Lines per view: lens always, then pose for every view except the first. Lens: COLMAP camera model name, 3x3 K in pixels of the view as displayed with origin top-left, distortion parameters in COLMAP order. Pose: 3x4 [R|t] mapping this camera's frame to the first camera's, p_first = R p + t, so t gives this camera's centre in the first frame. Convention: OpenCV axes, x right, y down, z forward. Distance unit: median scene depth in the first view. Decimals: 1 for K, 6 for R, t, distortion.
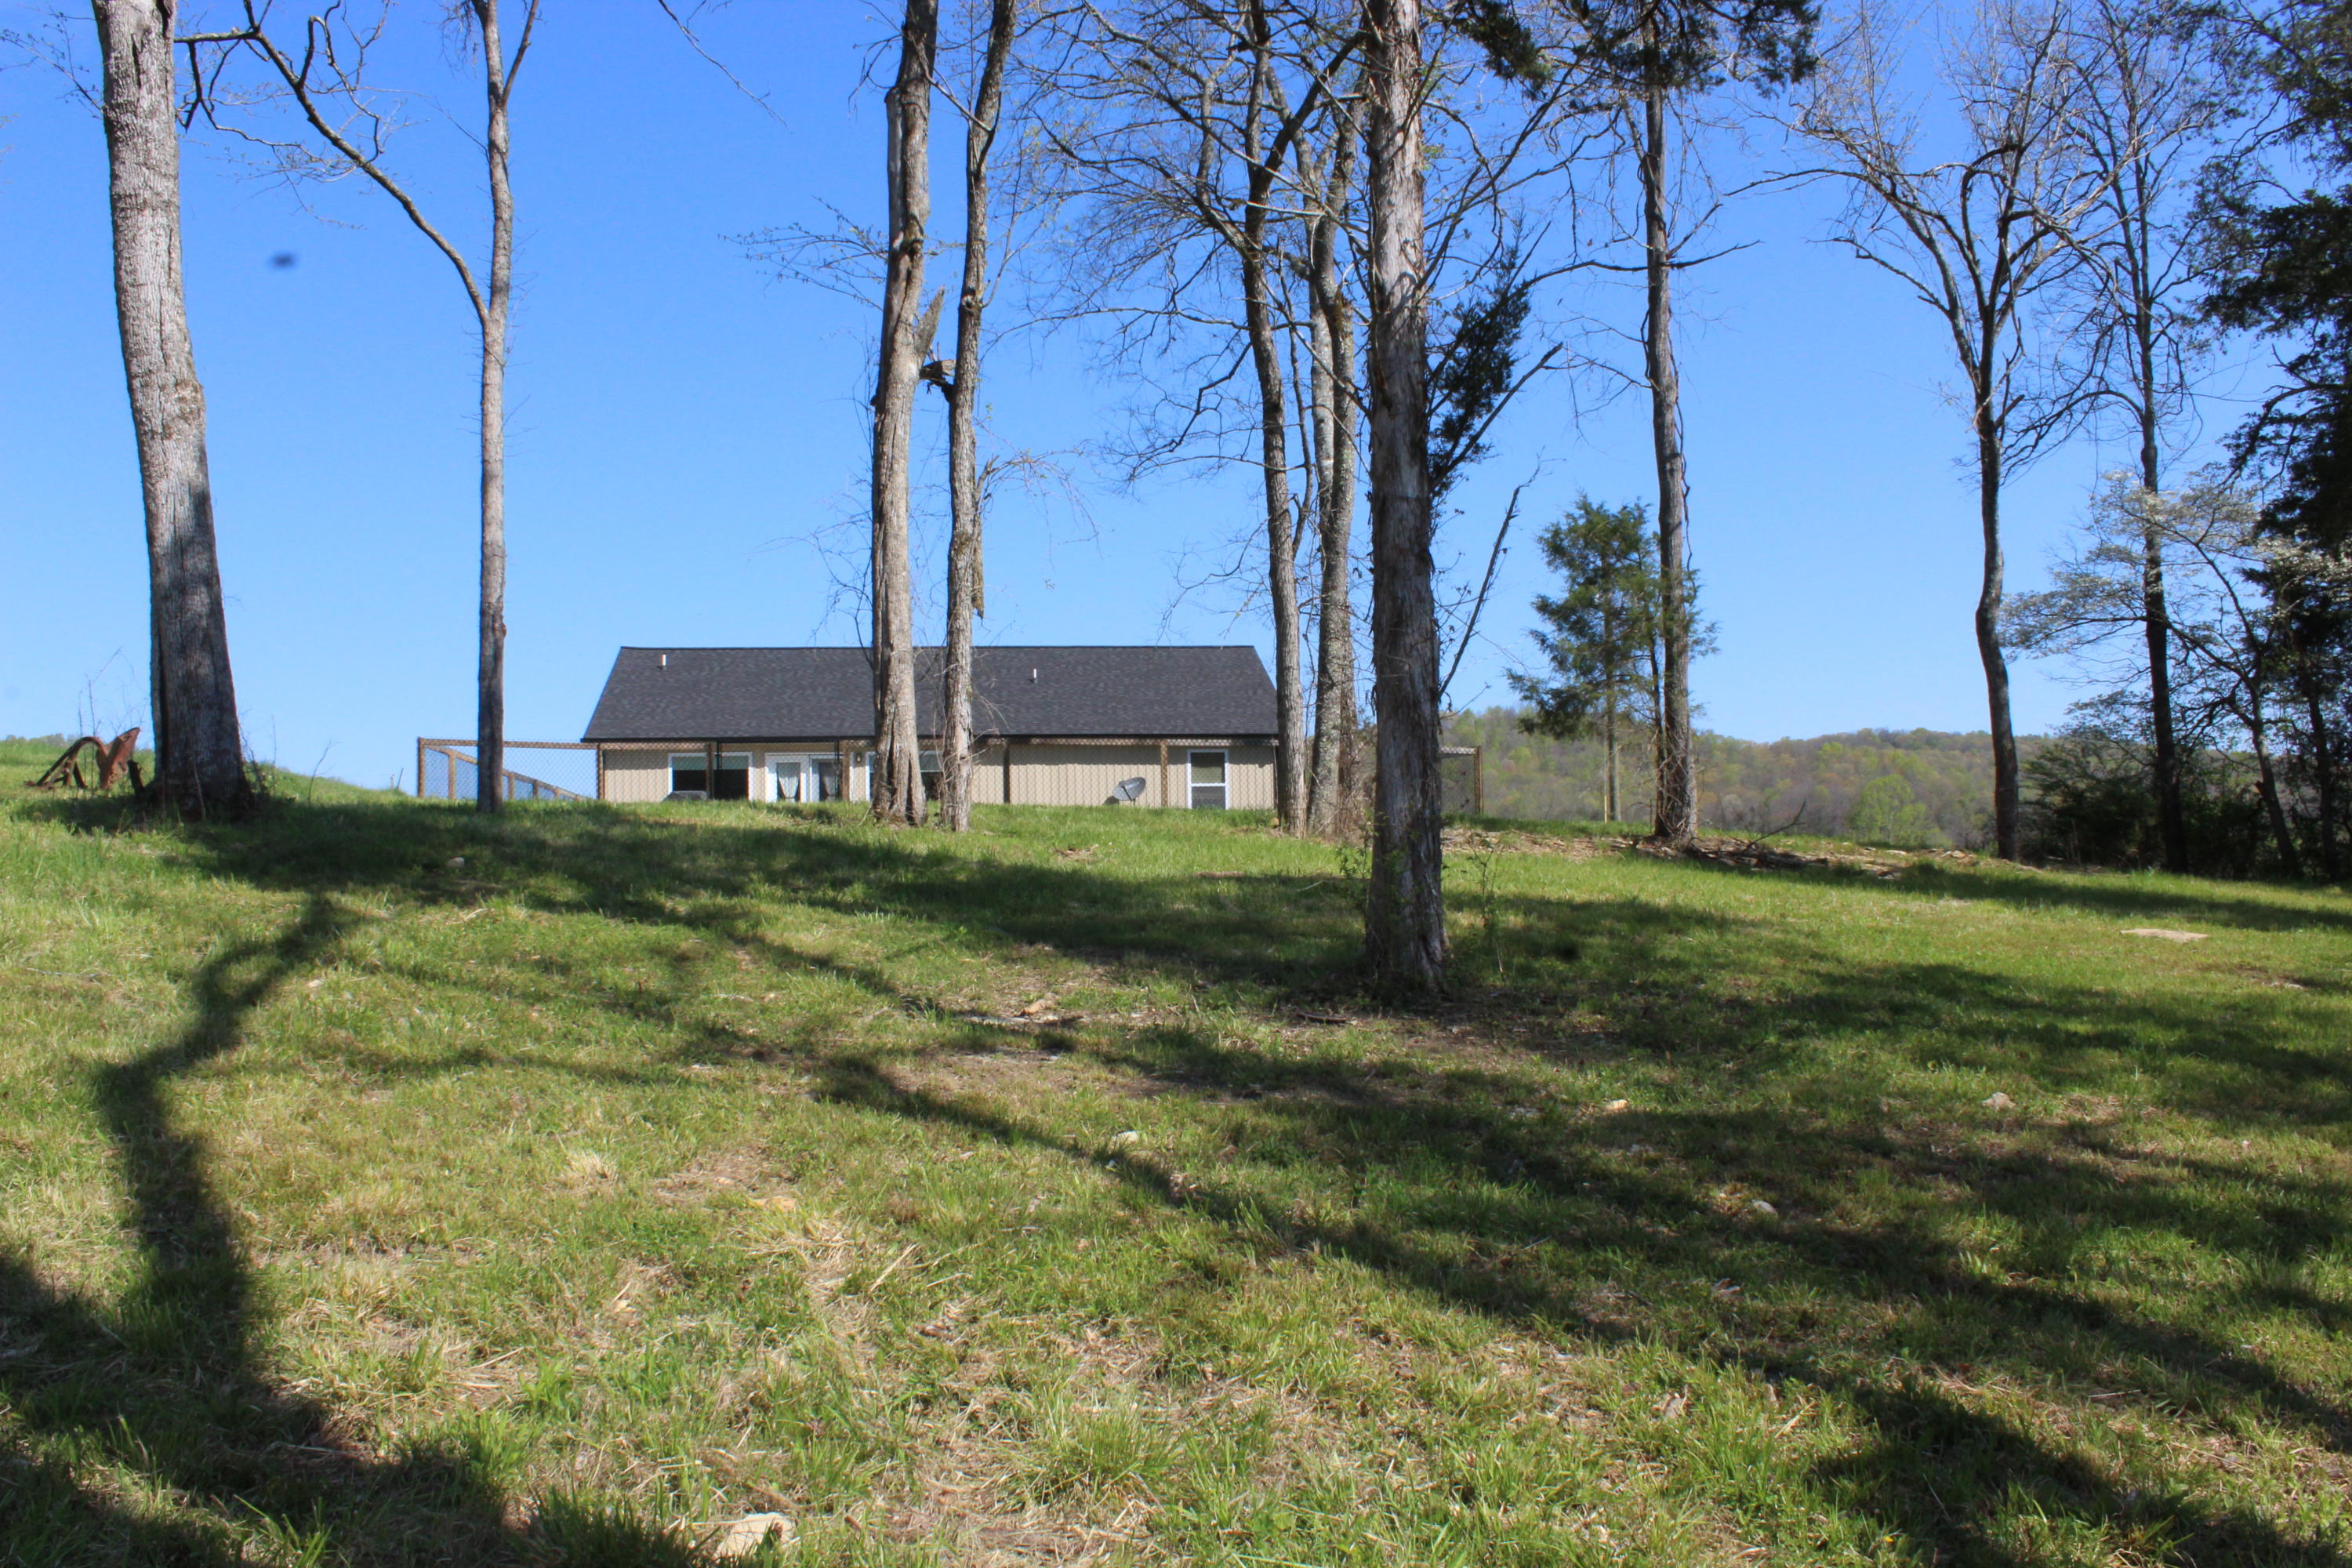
lens RADIAL K [[1943.8, 0, 1166.0], [0, 1943.8, 797.0], [0, 0, 1]] dist [-0.168857, 0.146995]
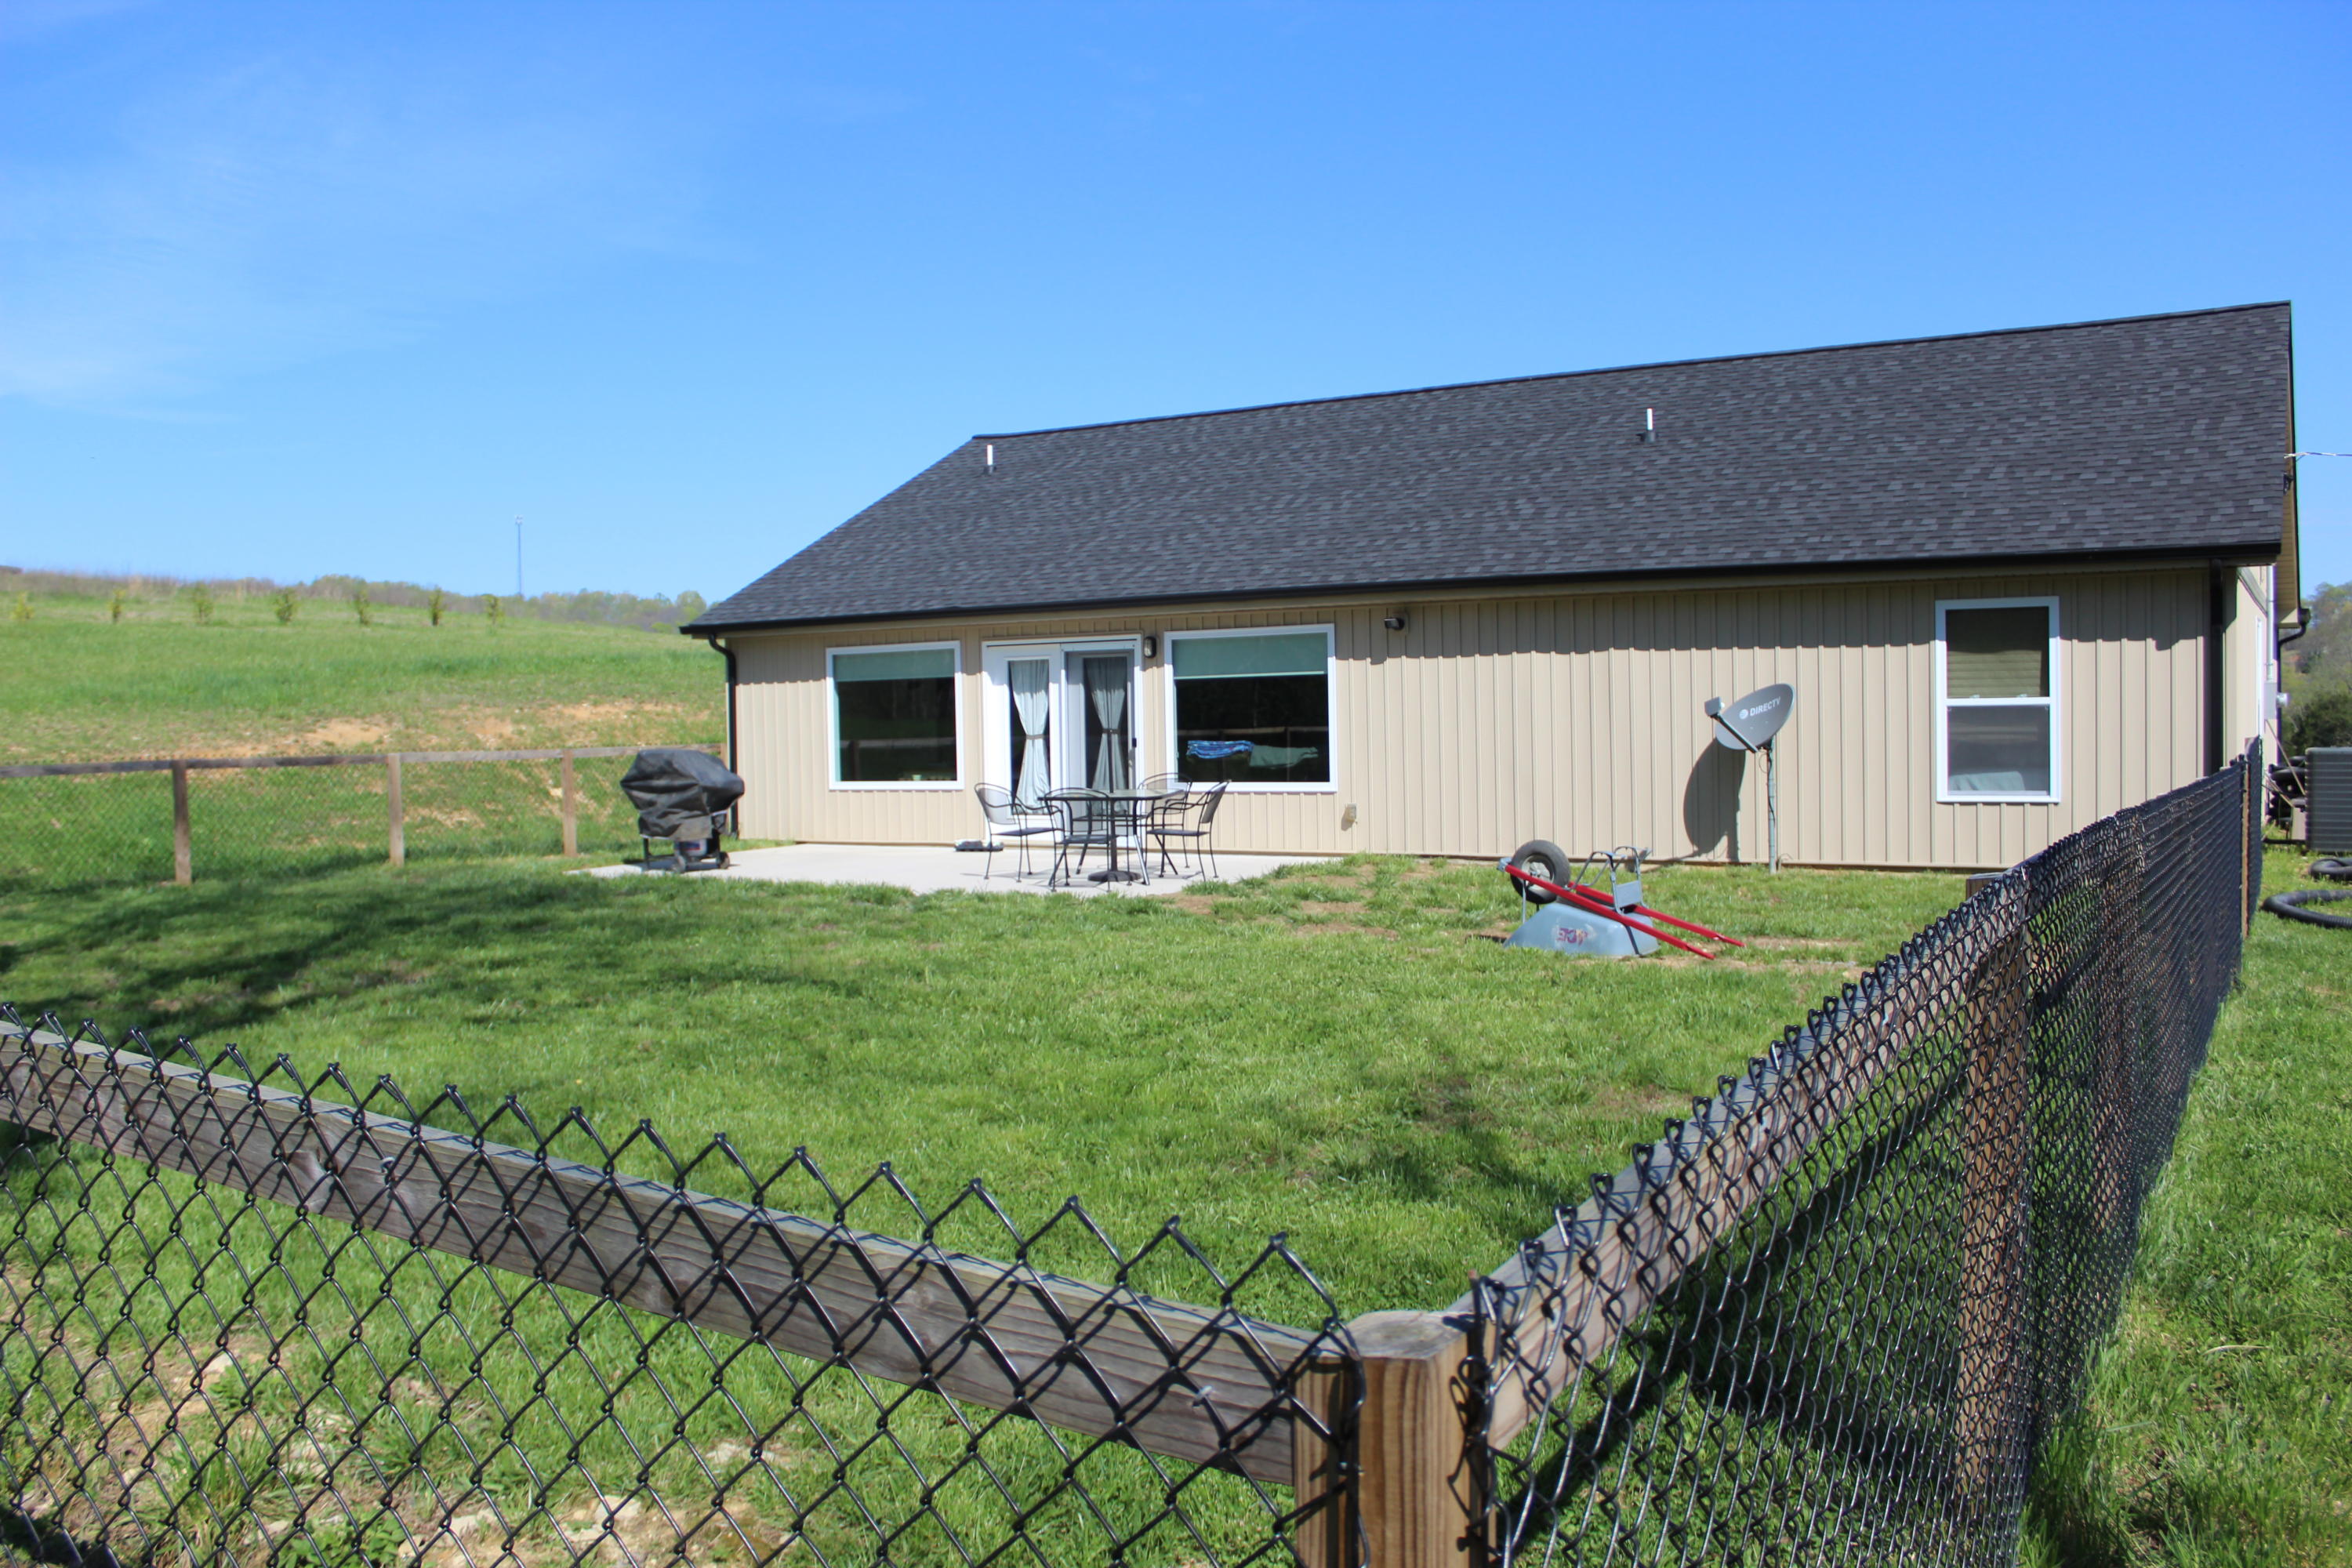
lens RADIAL K [[1943.8, 0, 1171.7], [0, 1943.8, 804.2], [0, 0, 1]] dist [-0.168857, 0.146995]
pose [[0.776067, 0.029758, -0.629949, 0.120437], [0.040520, 0.994469, 0.096896, -0.026494], [0.629348, -0.100724, 0.770569, 0.642988]]
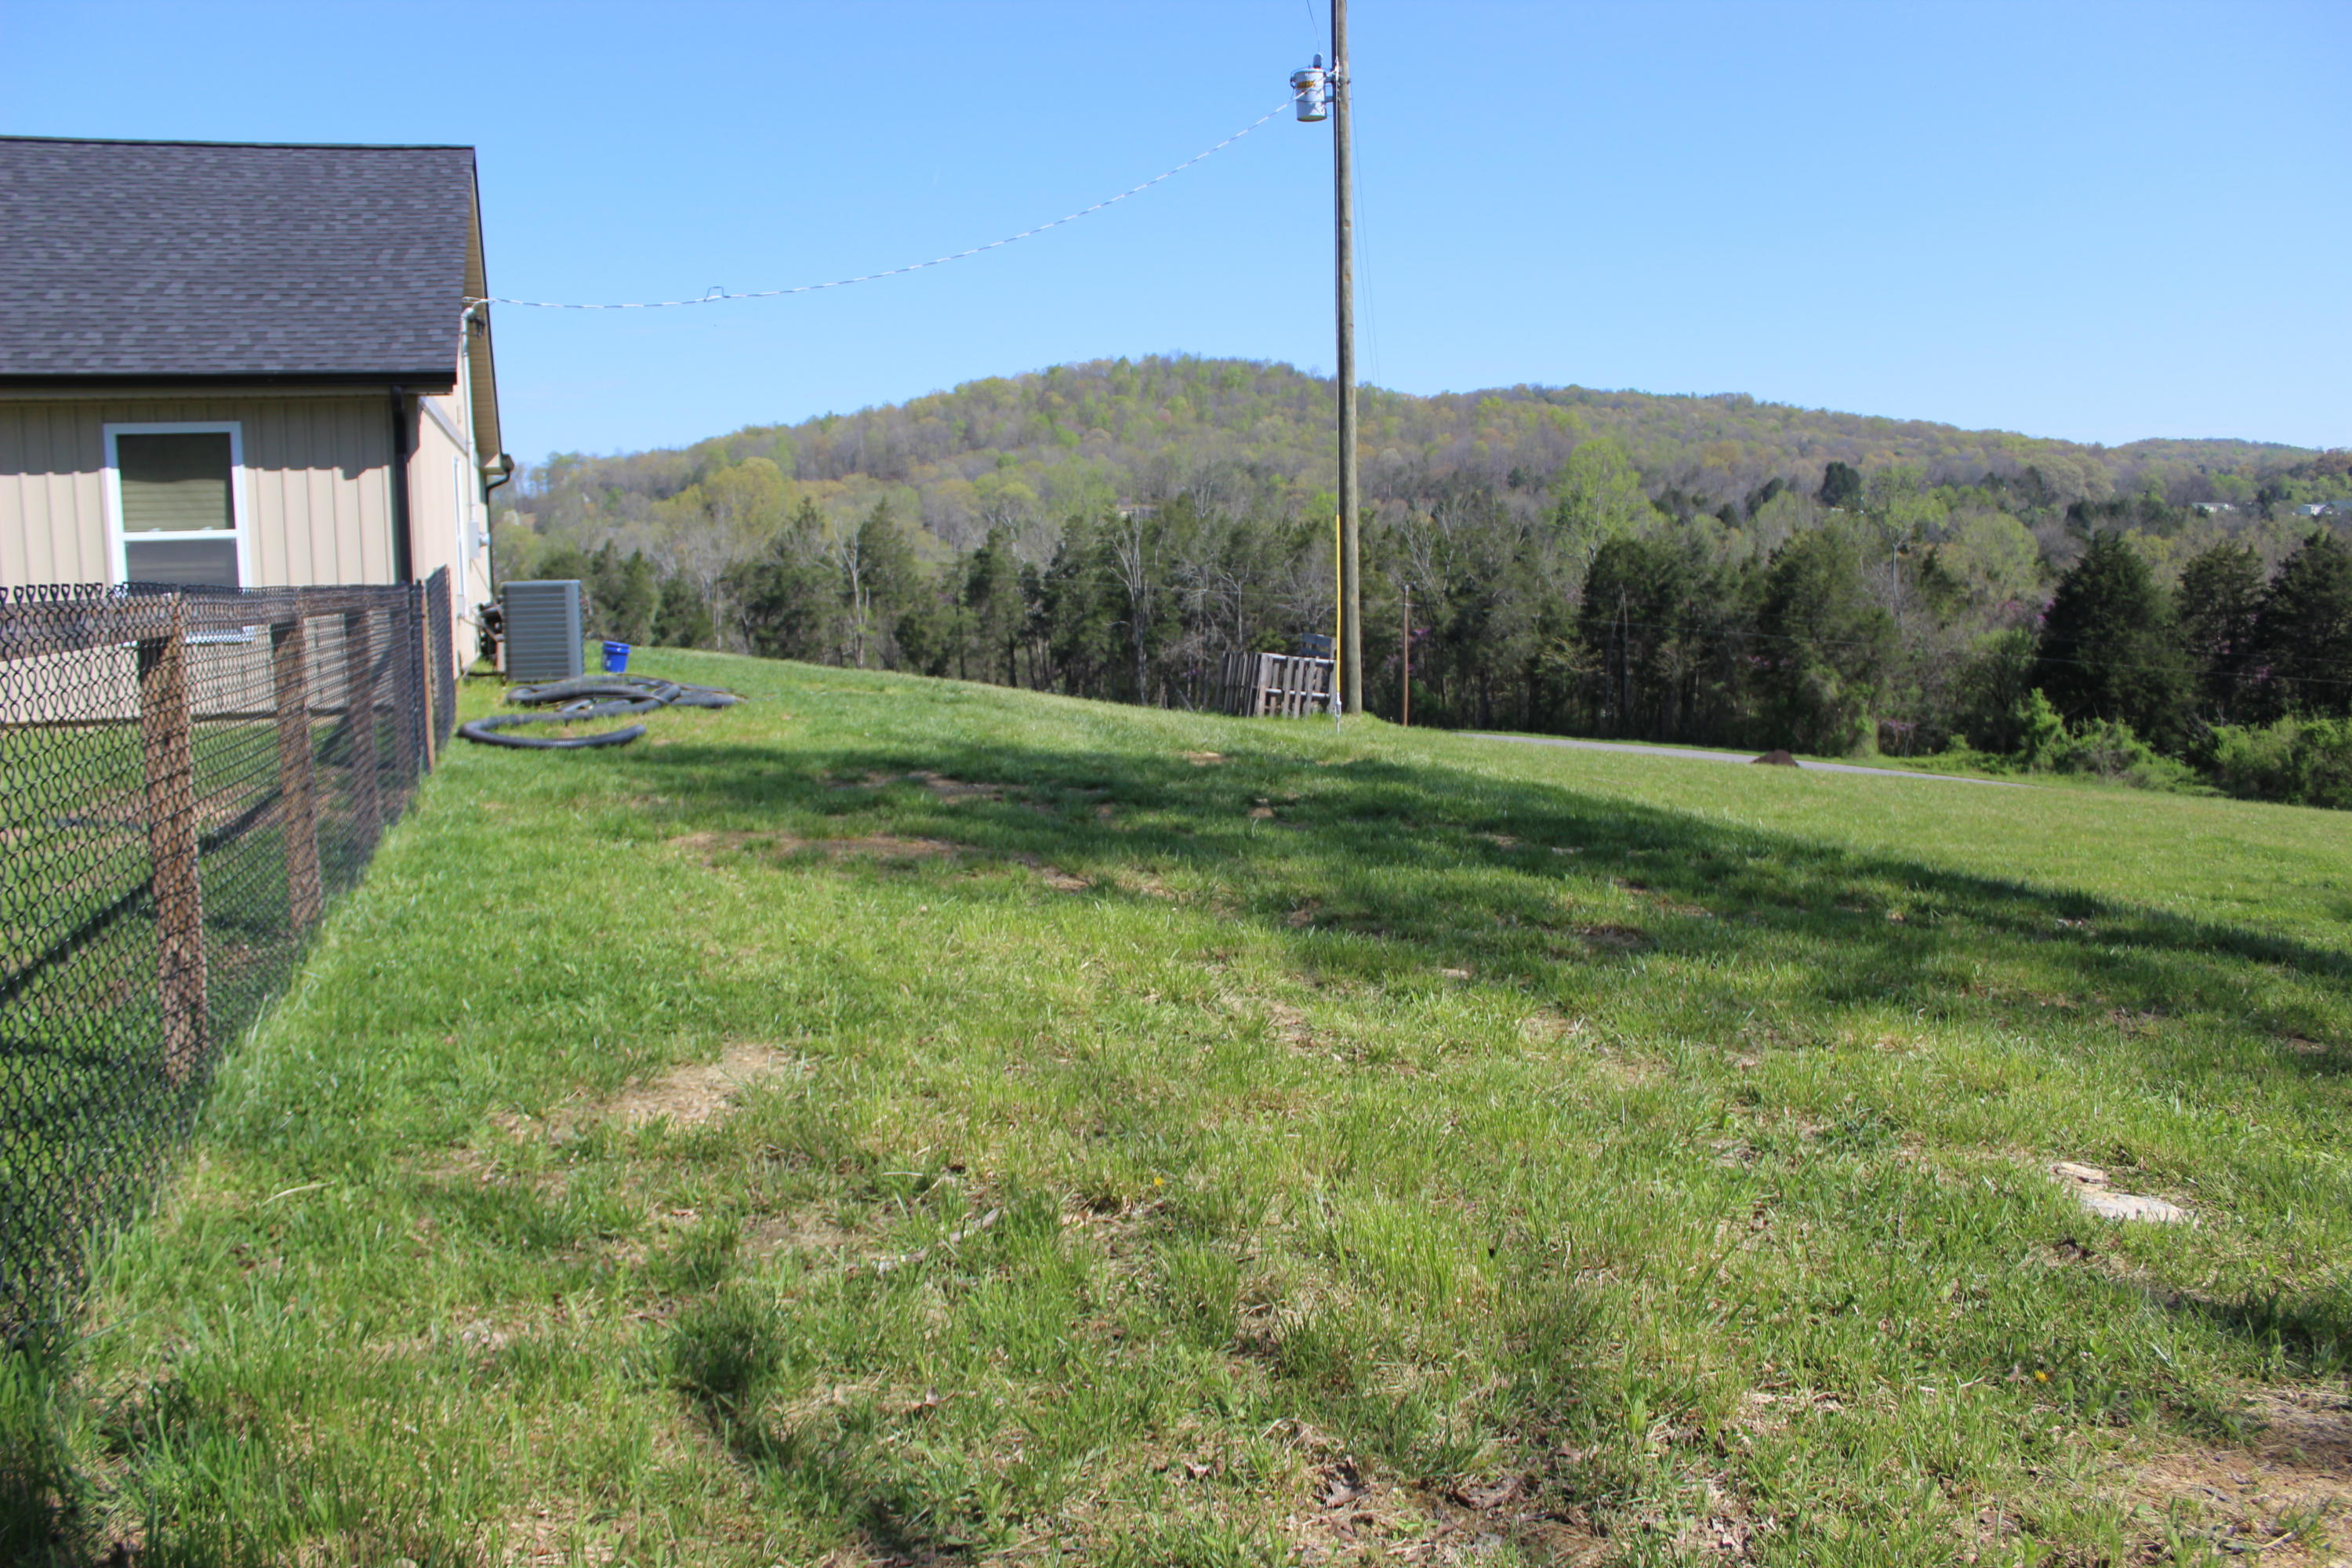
lens RADIAL K [[1943.8, 0, 1154.9], [0, 1943.8, 802.1], [0, 0, 1]] dist [-0.168857, 0.146995]
pose [[0.985489, -0.022598, 0.168228, 0.127259], [-0.008346, 0.983449, 0.180995, -0.019973], [-0.169534, -0.179773, 0.968989, 0.662911]]
